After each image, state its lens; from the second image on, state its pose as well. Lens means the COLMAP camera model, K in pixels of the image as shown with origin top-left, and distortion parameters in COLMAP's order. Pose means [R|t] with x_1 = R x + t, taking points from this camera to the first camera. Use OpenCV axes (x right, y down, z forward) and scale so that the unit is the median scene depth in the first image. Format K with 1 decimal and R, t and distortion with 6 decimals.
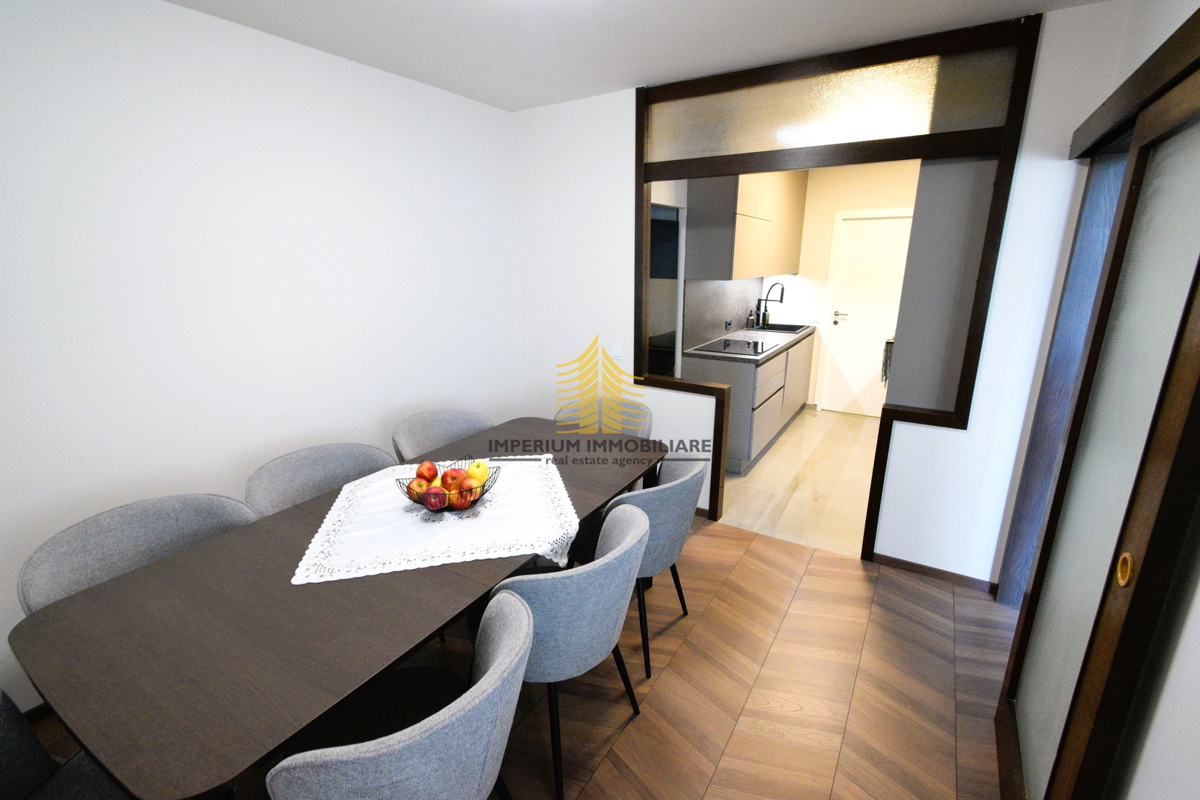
lens RADIAL K [[529.6, 0, 599.7], [0, 529.6, 400.4], [0, 0, 1]] dist [0.003352, -0.002303]
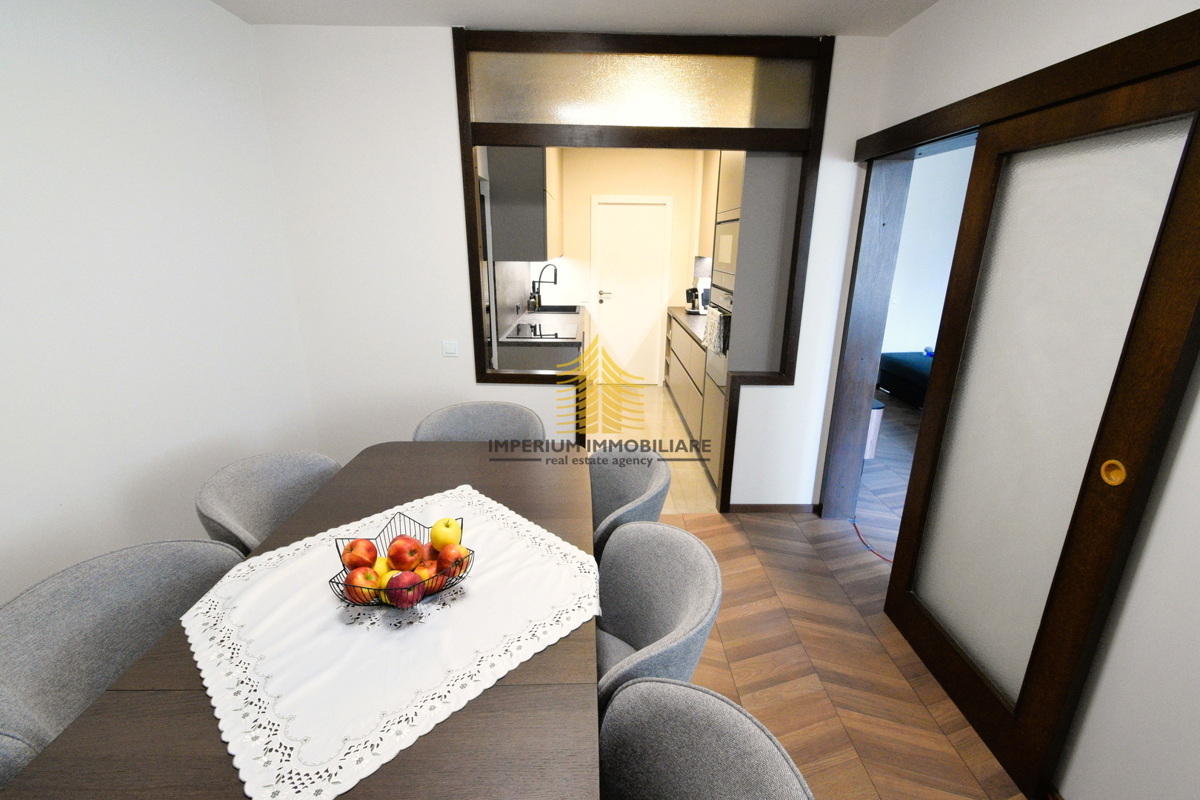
lens RADIAL K [[529.6, 0, 605.1], [0, 529.6, 401.9], [0, 0, 1]] dist [0.003352, -0.002303]
pose [[0.837205, -0.147168, 0.526716, -0.248262], [0.129135, 0.989075, 0.071097, -0.039131], [-0.531425, 0.008494, 0.847063, 0.175591]]
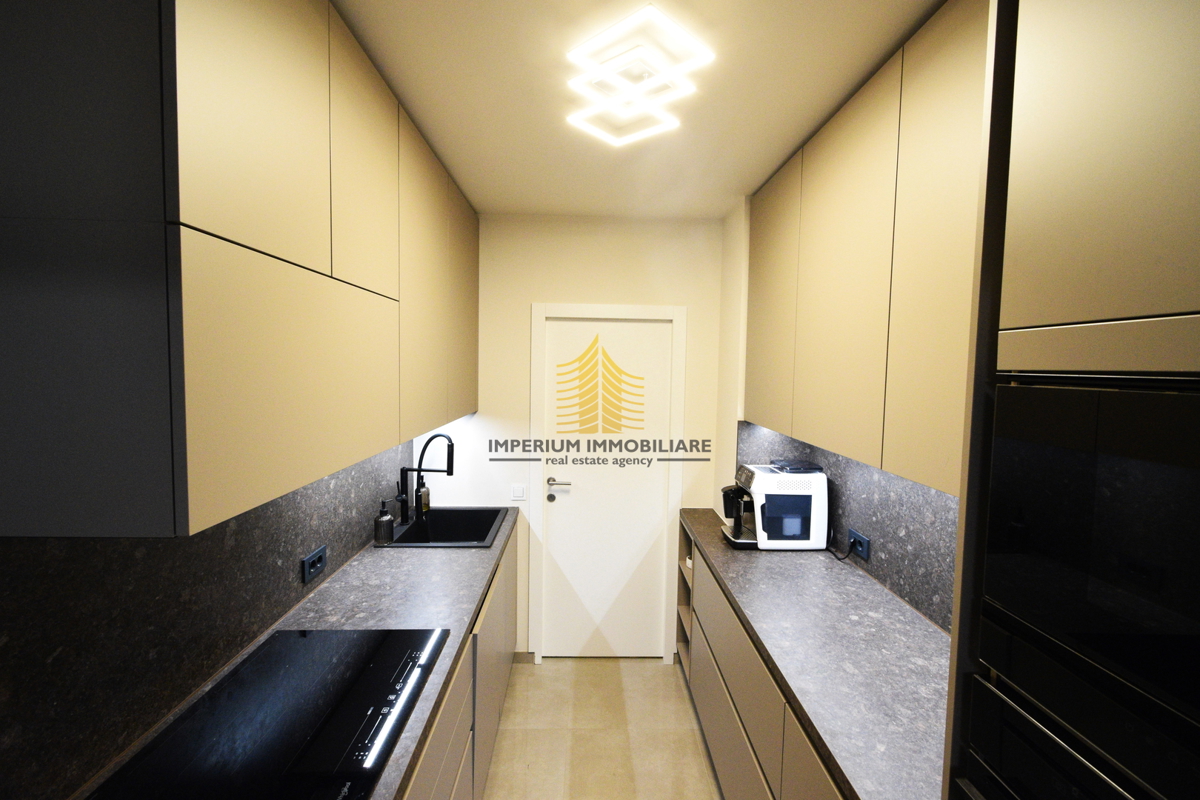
lens RADIAL K [[529.6, 0, 604.1], [0, 529.6, 399.6], [0, 0, 1]] dist [0.003352, -0.002303]
pose [[0.828028, -0.021655, 0.560268, 0.332640], [0.129806, 0.979510, -0.153982, -0.278992], [-0.545453, 0.200228, 0.813873, 0.904919]]
